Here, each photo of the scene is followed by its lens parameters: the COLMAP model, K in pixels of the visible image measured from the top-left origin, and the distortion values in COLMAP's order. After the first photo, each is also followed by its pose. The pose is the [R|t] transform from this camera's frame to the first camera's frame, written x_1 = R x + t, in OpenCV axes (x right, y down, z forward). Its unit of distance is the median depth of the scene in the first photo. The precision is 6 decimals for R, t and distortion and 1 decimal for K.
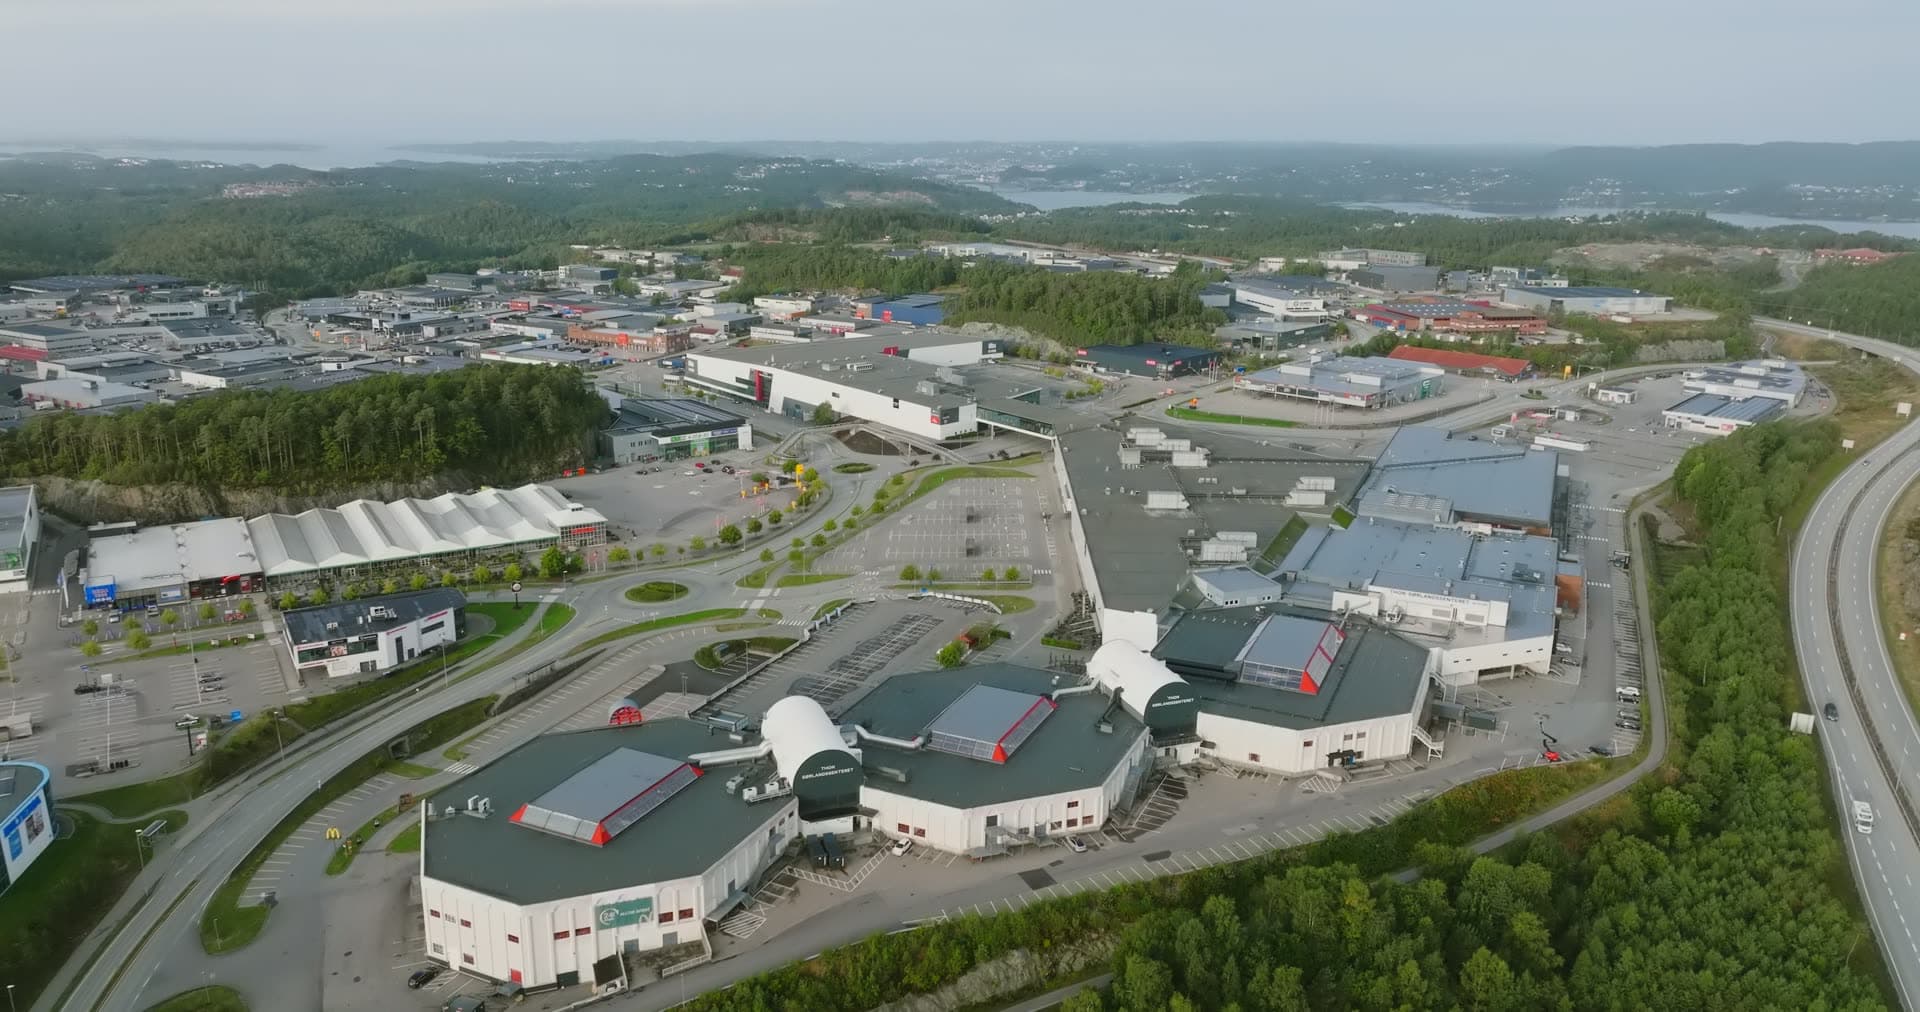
lens RADIAL K [[1348.2, 0, 957.0], [0, 1348.2, 504.3], [0, 0, 1]] dist [0.003073, 0.013038]
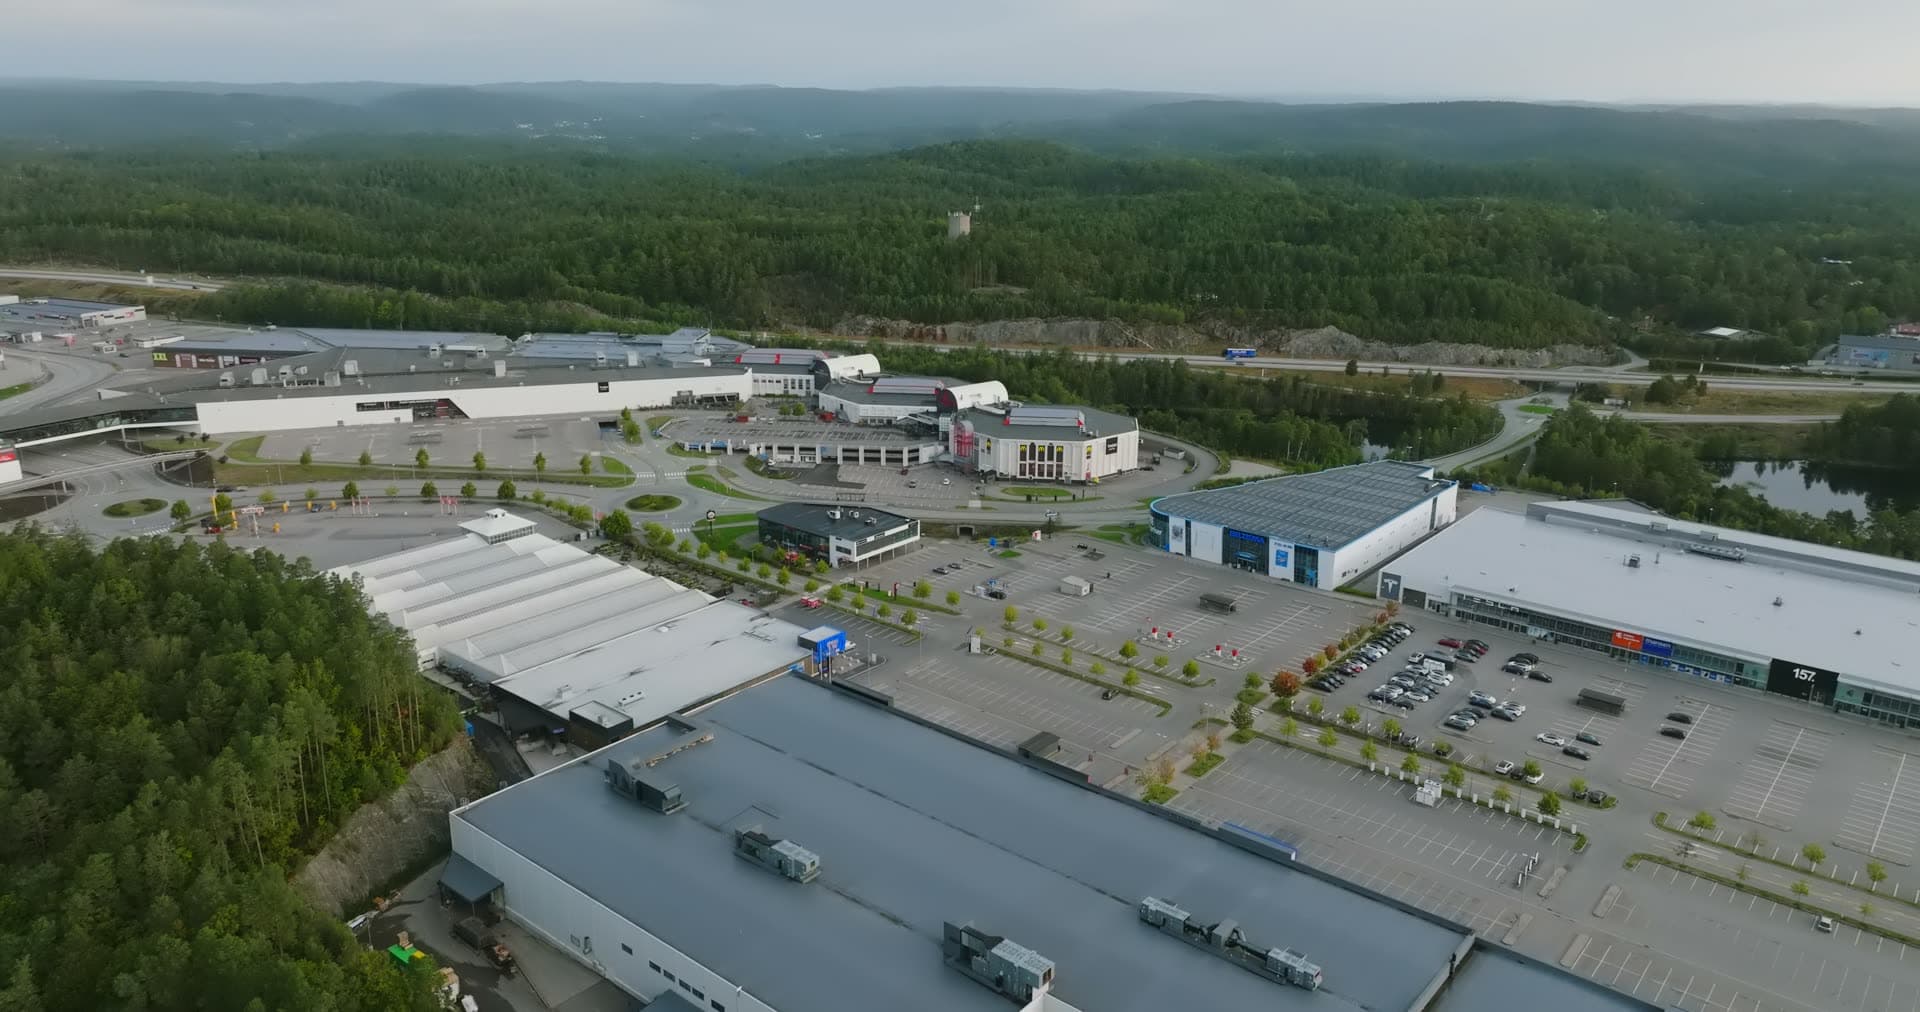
lens RADIAL K [[1348.2, 0, 958.1], [0, 1348.2, 507.2], [0, 0, 1]] dist [0.003073, 0.013038]
pose [[-0.329185, -0.292472, 0.897829, -0.800537], [0.232453, 0.896462, 0.377255, -0.180940], [-0.915206, 0.332890, -0.227116, 0.618482]]
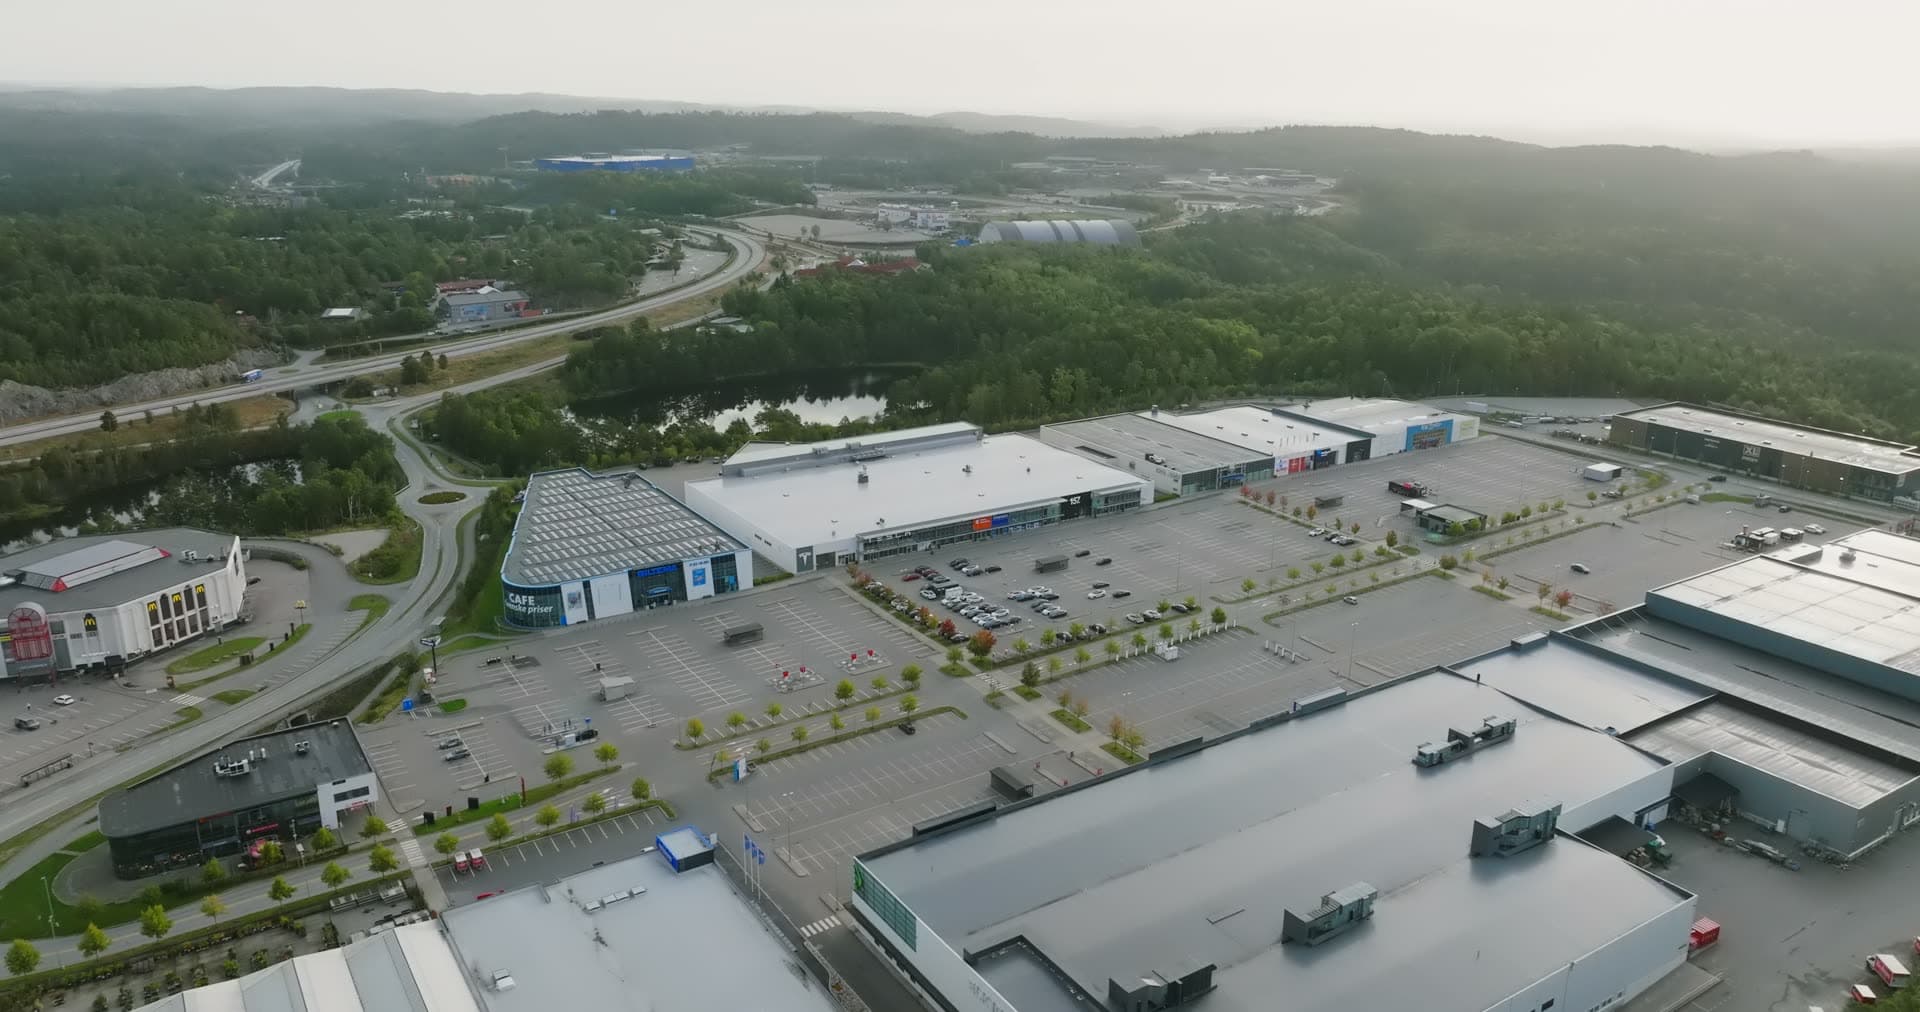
lens RADIAL K [[1348.2, 0, 961.3], [0, 1348.2, 509.8], [0, 0, 1]] dist [0.003073, 0.013038]
pose [[-0.999118, -0.013789, -0.039662, -0.416834], [-0.032826, 0.845509, 0.532951, -0.231357], [0.026186, 0.533783, -0.845216, 0.821989]]
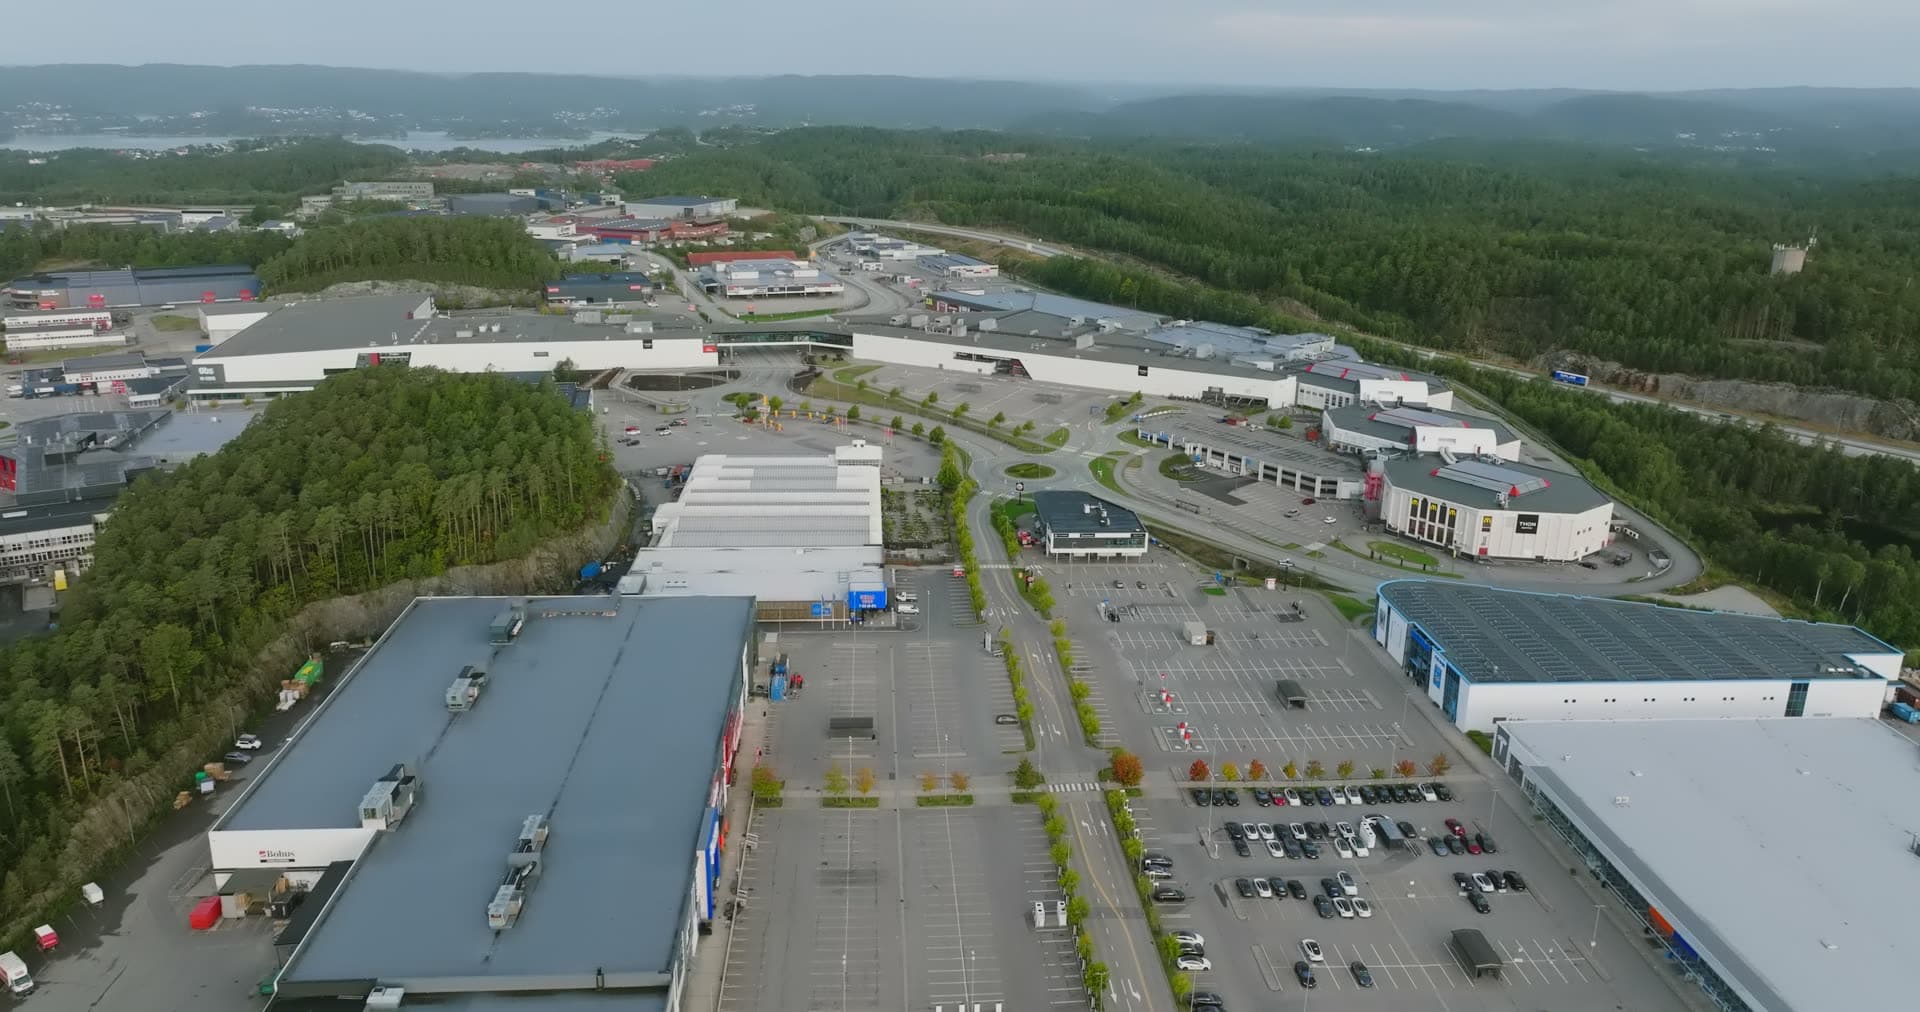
lens RADIAL K [[1348.2, 0, 960.4], [0, 1348.2, 503.8], [0, 0, 1]] dist [0.003073, 0.013038]
pose [[0.460111, -0.269571, 0.845949, -0.780055], [0.223499, 0.957278, 0.183487, -0.087151], [-0.859271, 0.104645, 0.500703, 0.269734]]
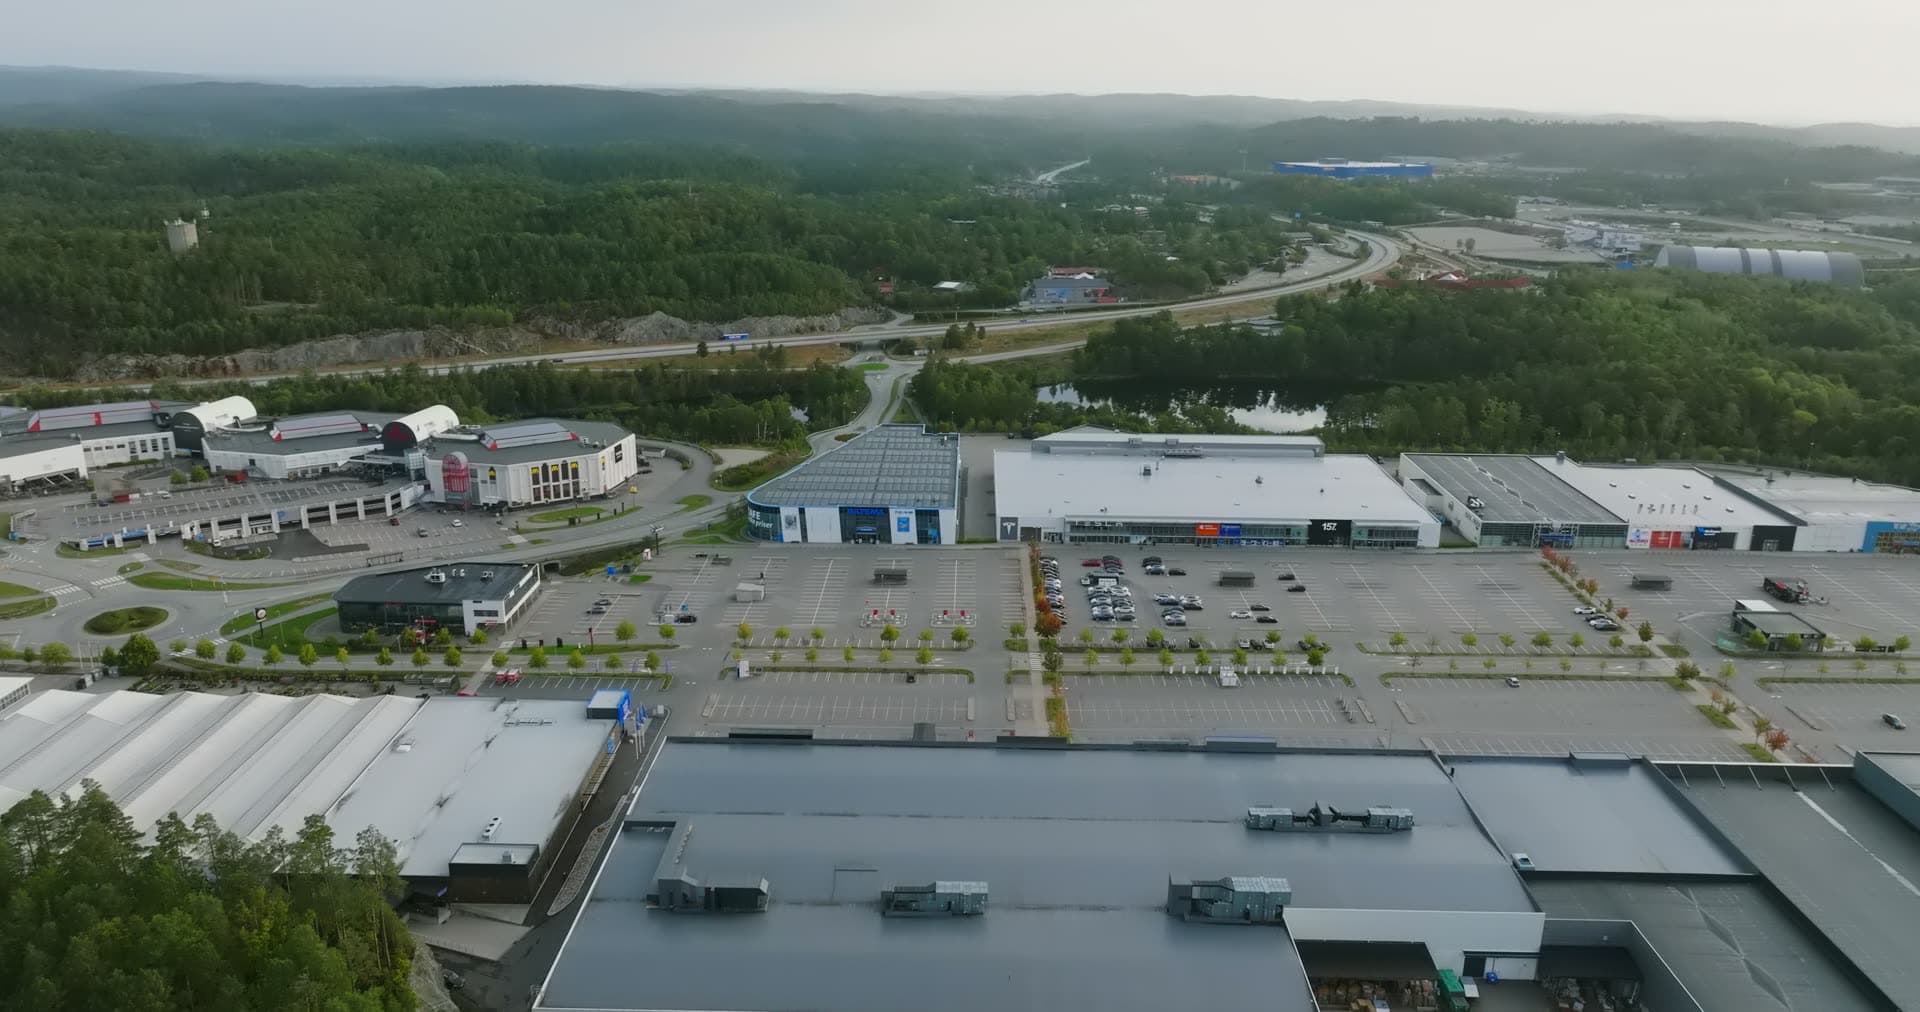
lens RADIAL K [[1348.2, 0, 958.5], [0, 1348.2, 512.4], [0, 0, 1]] dist [0.003073, 0.013038]
pose [[-0.848639, -0.182416, 0.496524, -0.658400], [0.112911, 0.854557, 0.506935, -0.224443], [-0.516781, 0.486268, -0.704614, 0.785385]]
